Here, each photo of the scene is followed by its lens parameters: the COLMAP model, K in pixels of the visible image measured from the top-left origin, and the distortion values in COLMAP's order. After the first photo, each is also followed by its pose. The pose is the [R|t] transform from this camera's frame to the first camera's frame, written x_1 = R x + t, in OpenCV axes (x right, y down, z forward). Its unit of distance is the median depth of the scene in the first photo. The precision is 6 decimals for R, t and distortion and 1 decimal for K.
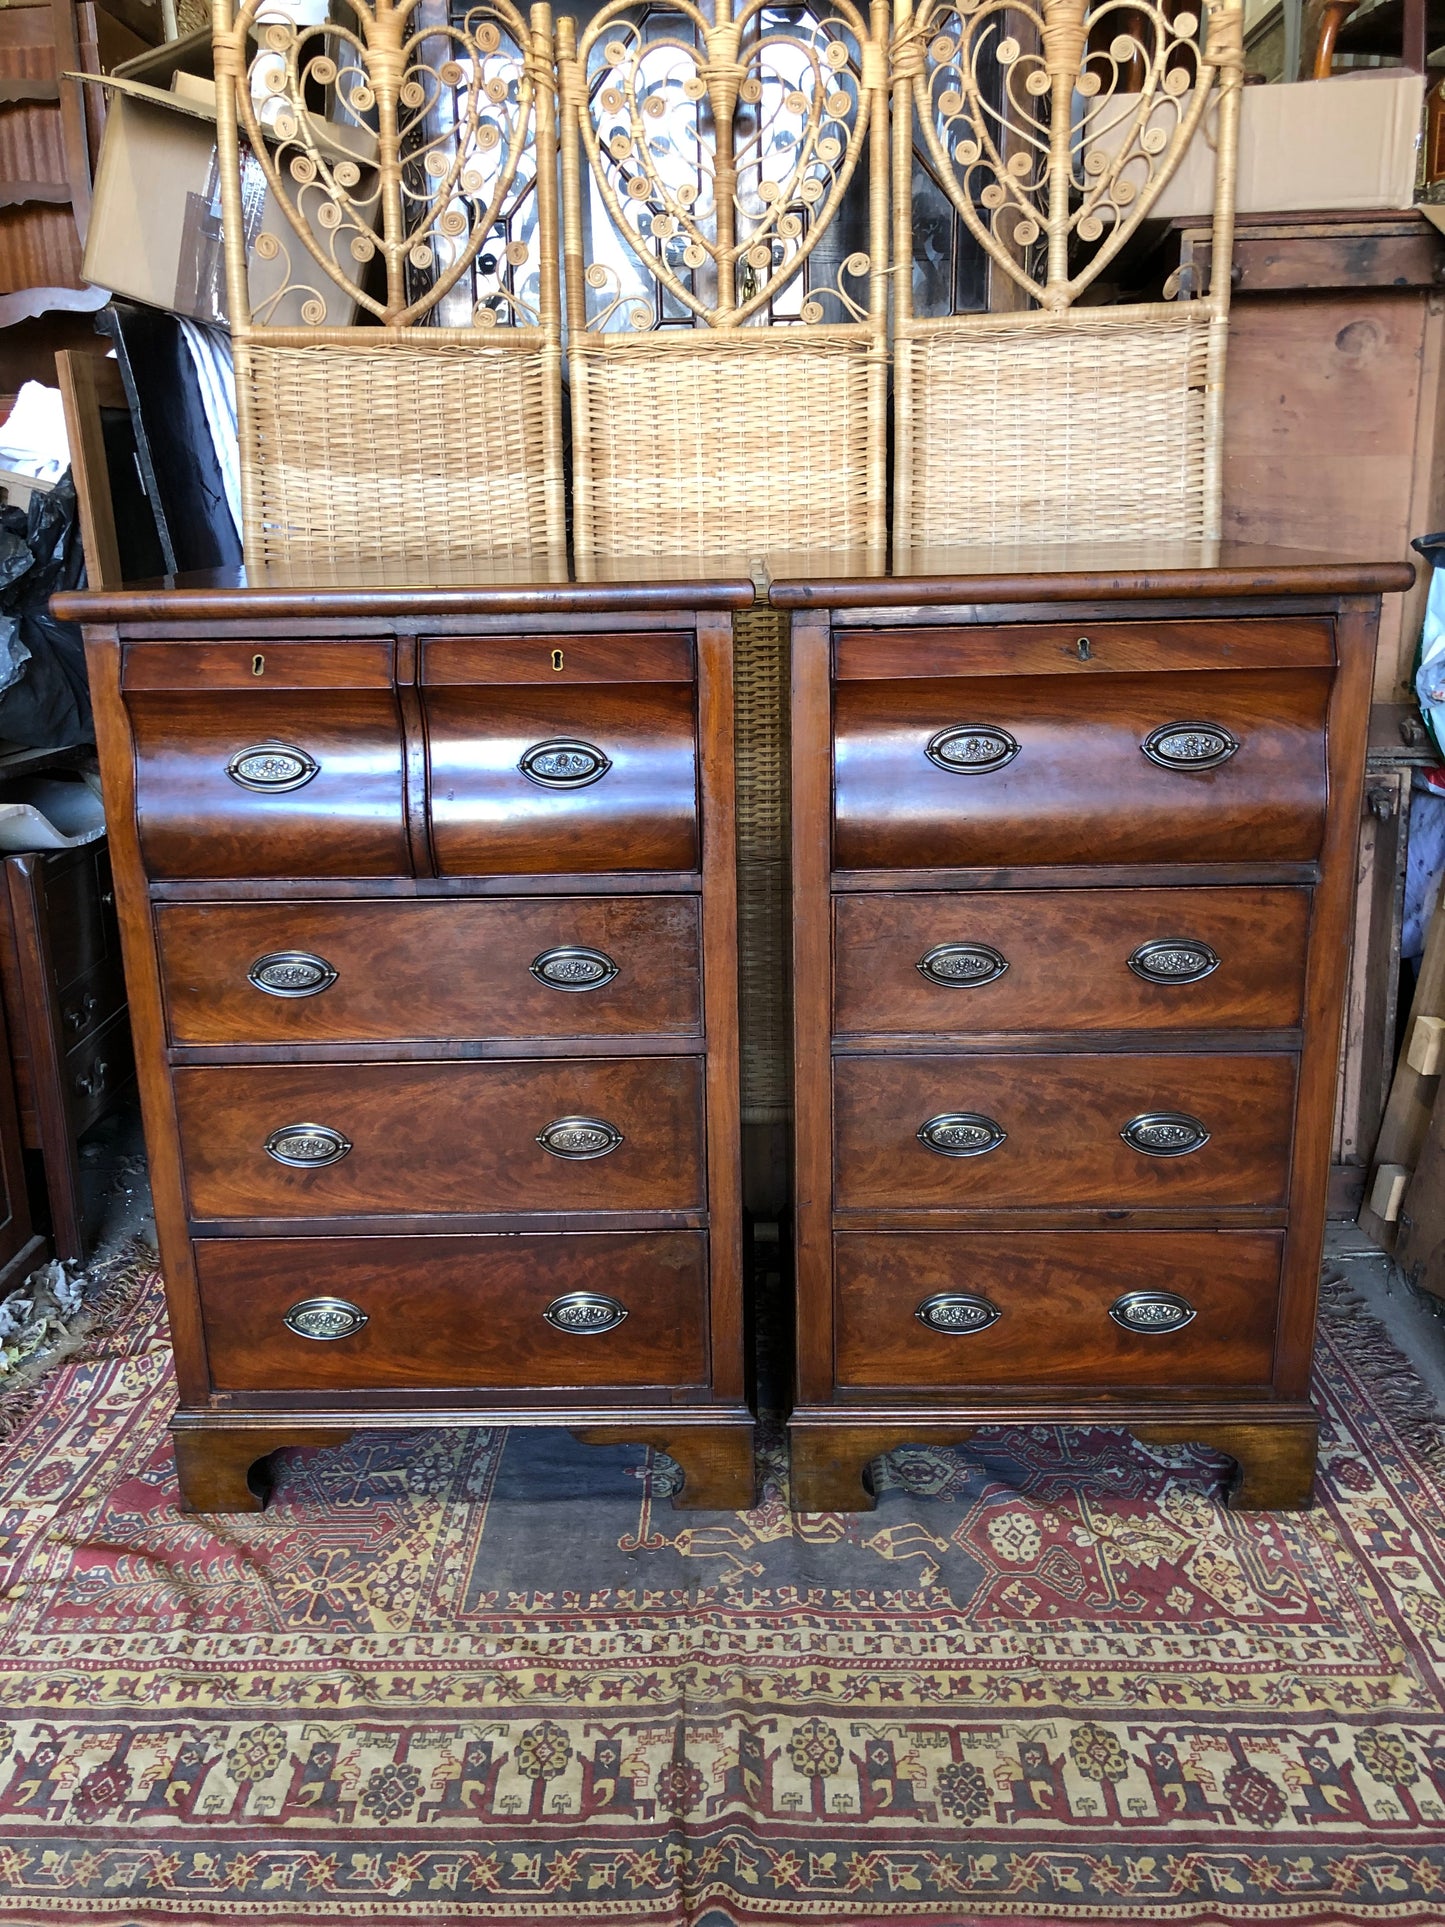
lens RADIAL K [[1610.0, 0, 709.1], [0, 1610.0, 947.8], [0, 0, 1]] dist [0.013376, 0.009883]
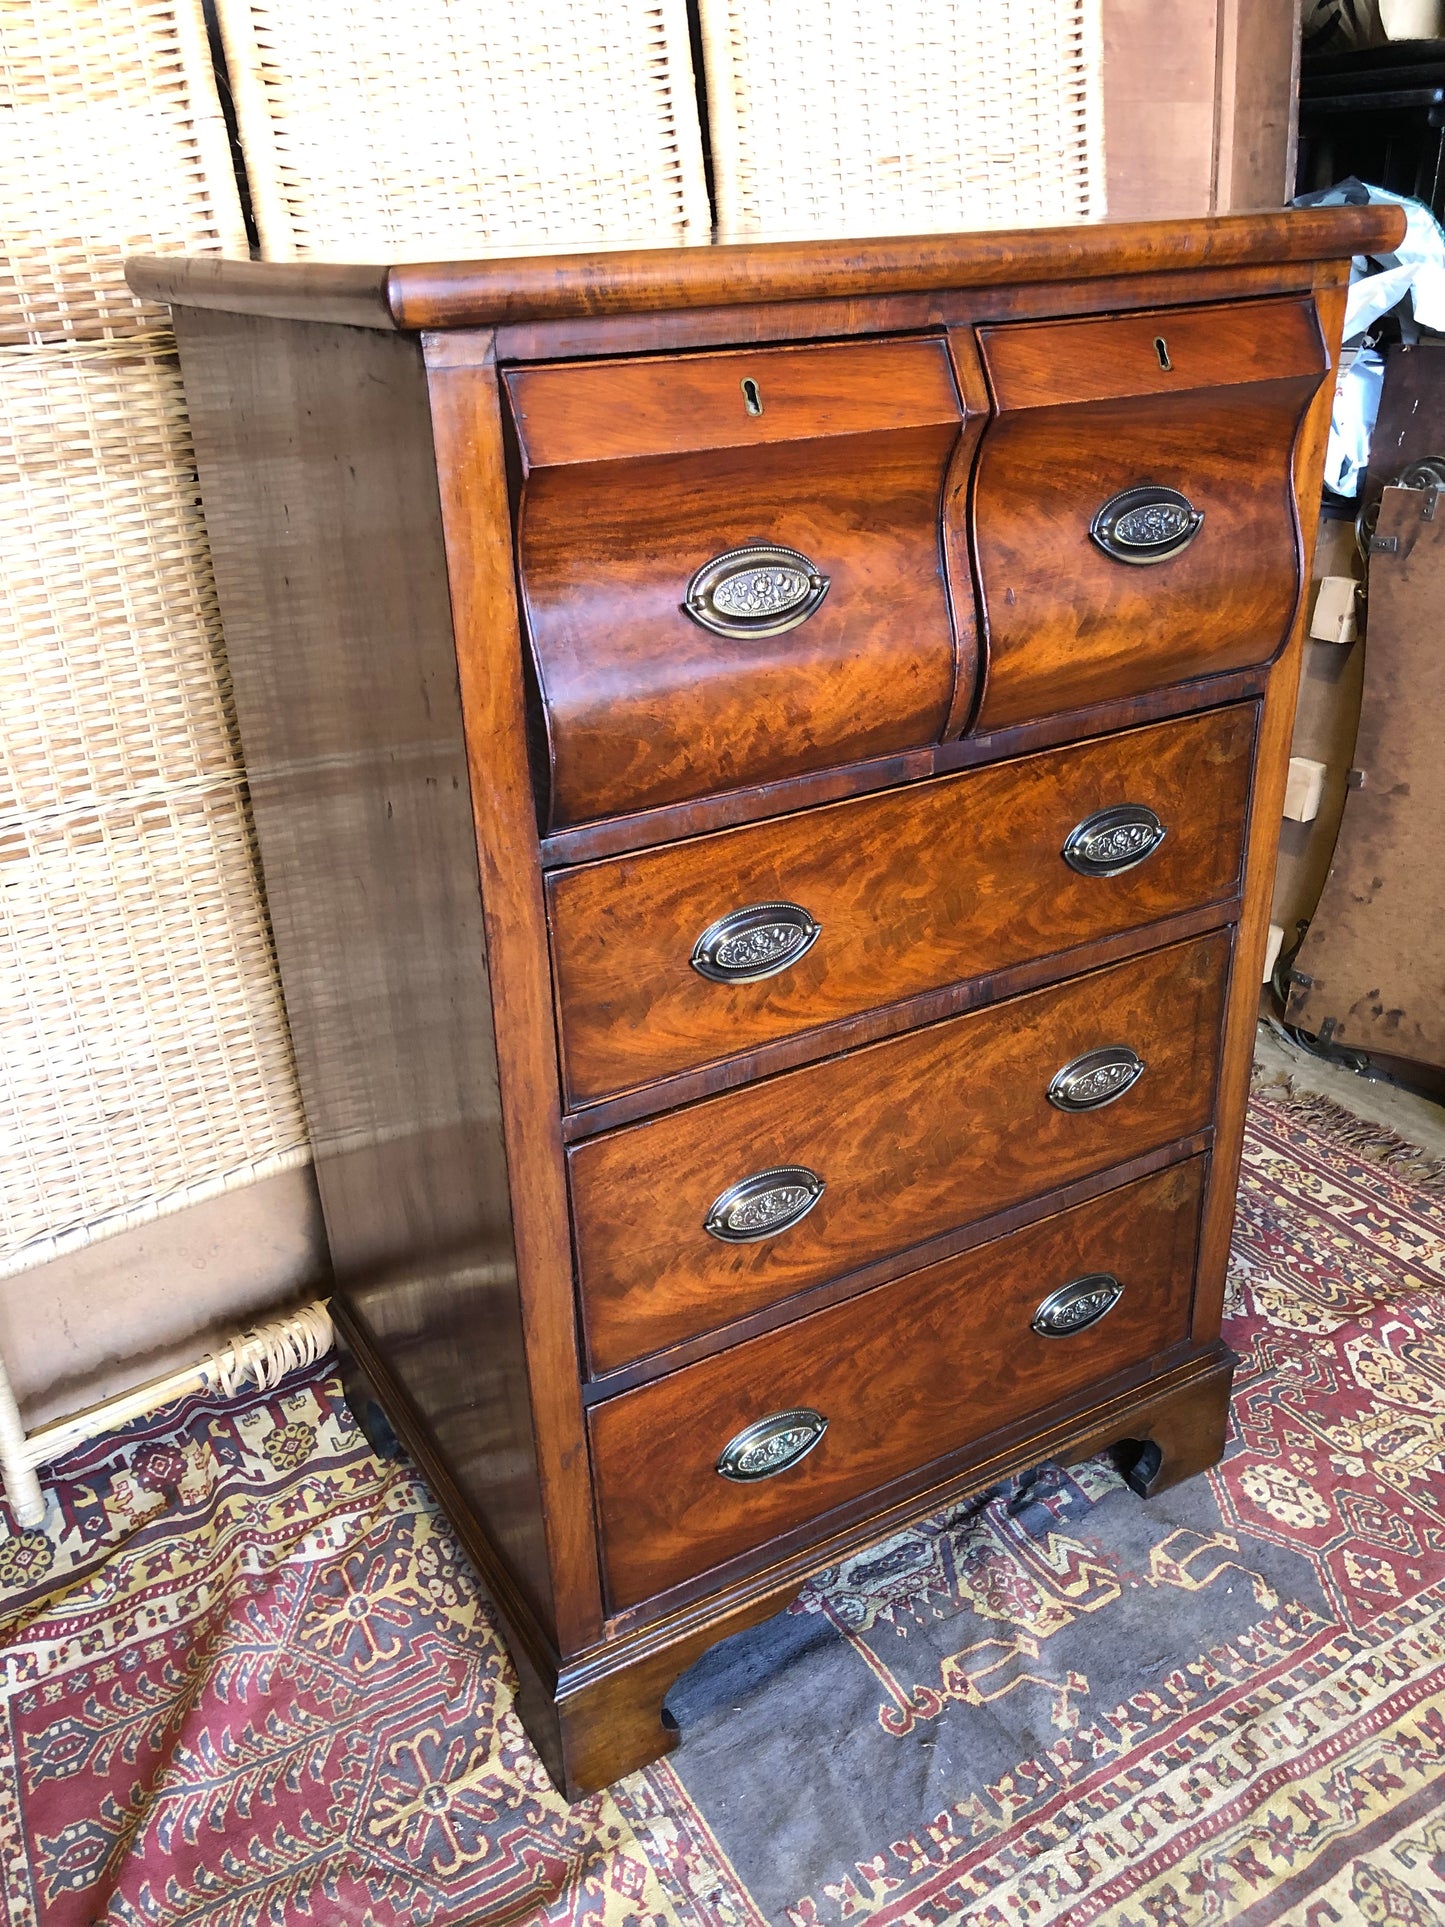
lens RADIAL K [[1565.1, 0, 717.6], [0, 1565.1, 950.0], [0, 0, 1]] dist [0.015280, 0.014747]
pose [[0.853384, -0.232255, 0.466683, -0.365661], [0.164480, 0.969497, 0.181721, -0.089382], [-0.494653, -0.078318, 0.865554, 0.499836]]
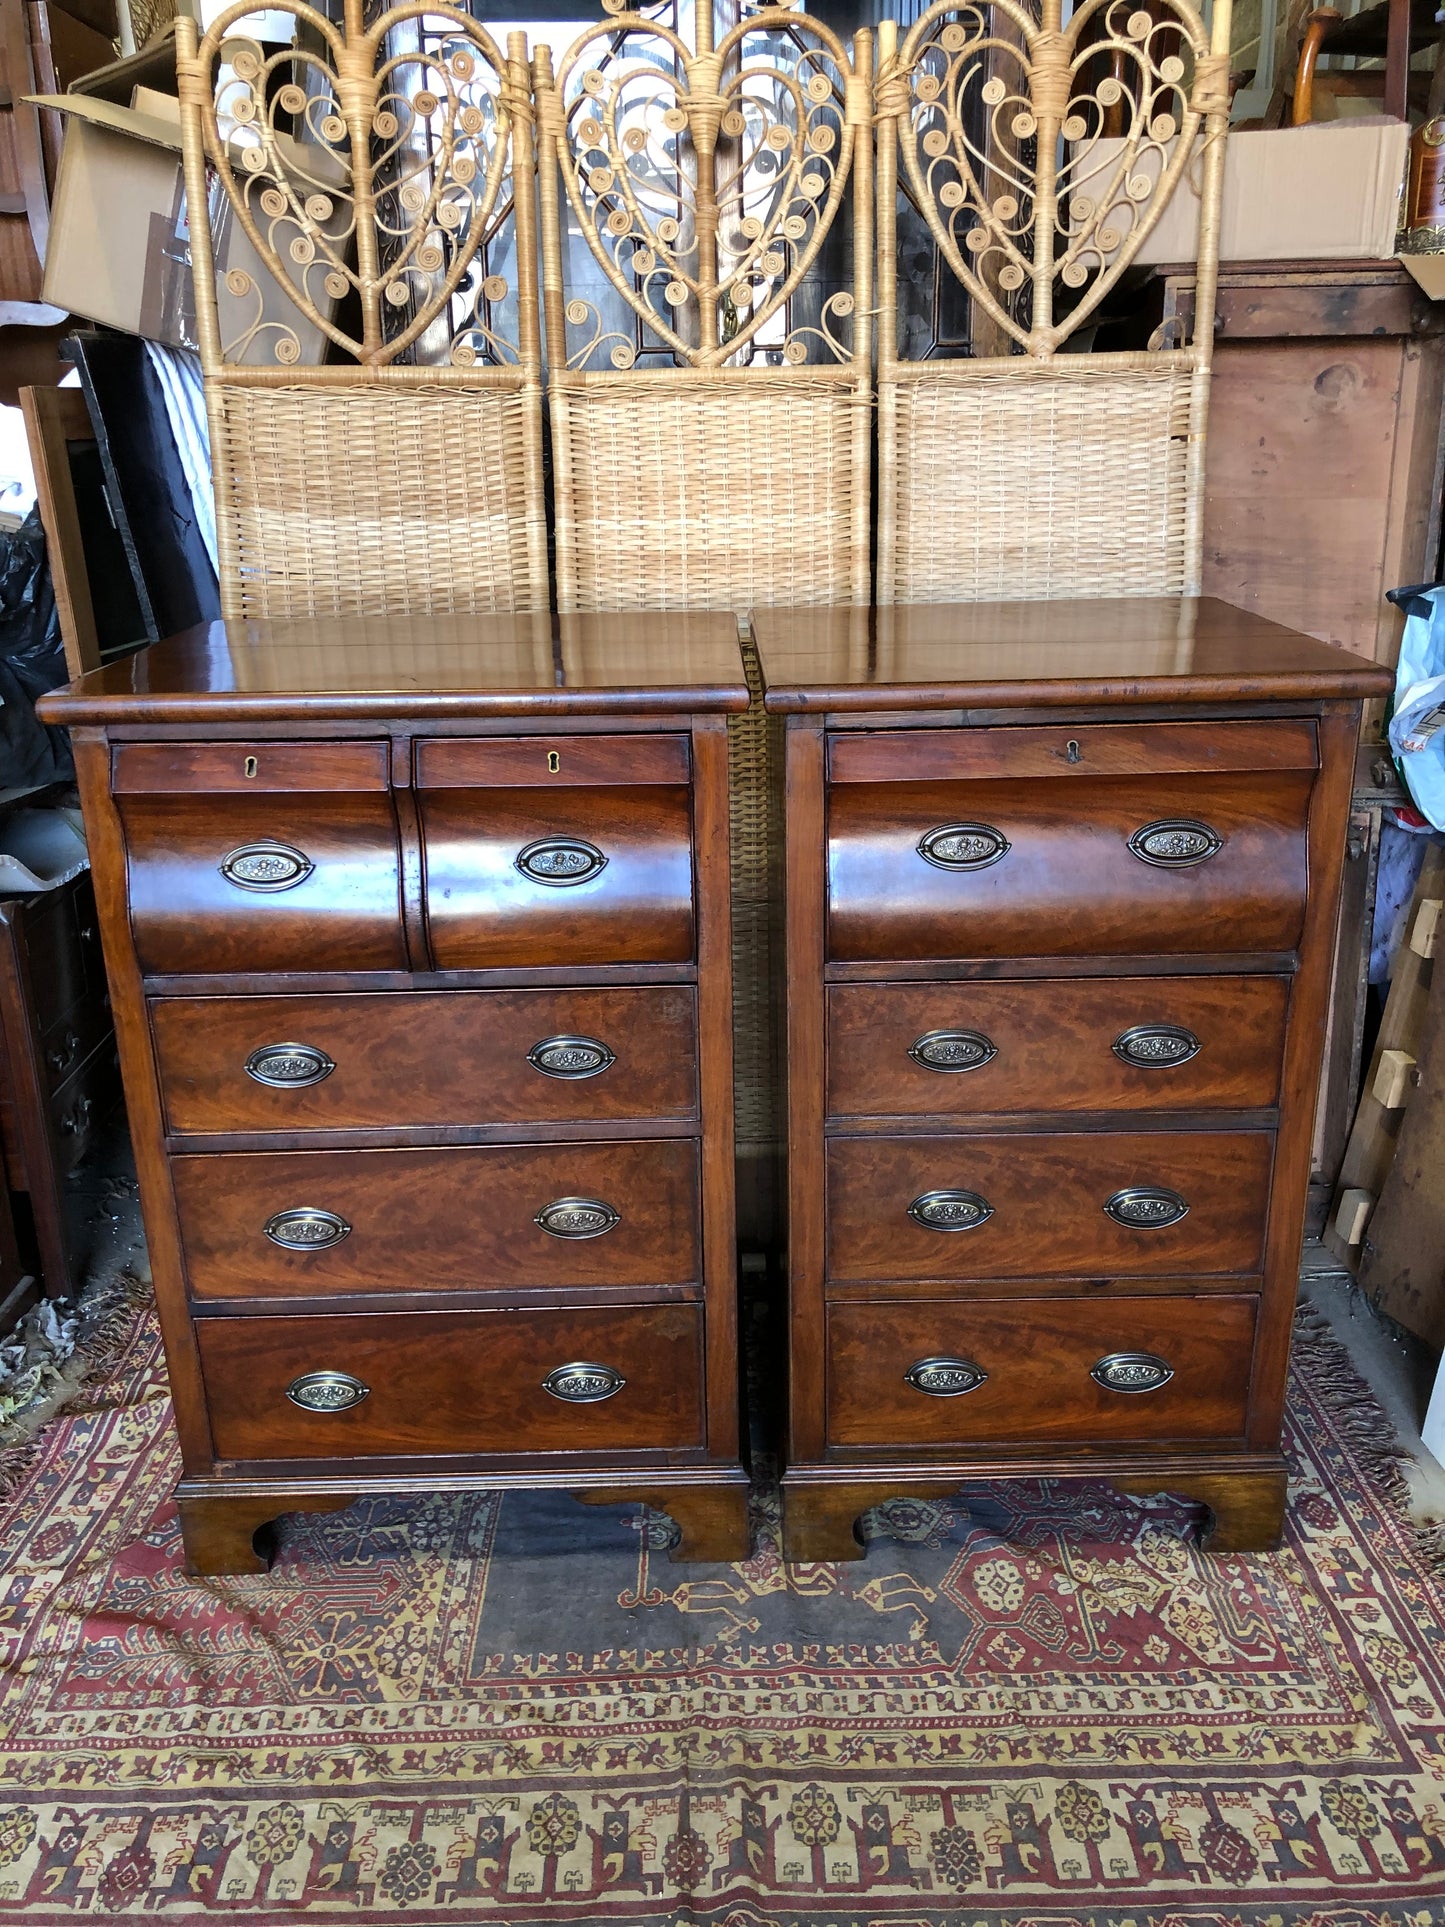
lens RADIAL K [[1607.4, 0, 739.9], [0, 1607.4, 956.9], [0, 0, 1]] dist [0.017491, 0.003217]
pose [[0.999102, -0.008102, 0.041591, -0.018863], [0.005635, 0.998236, 0.059105, -0.106338], [-0.041996, -0.058817, 0.997385, -0.009035]]
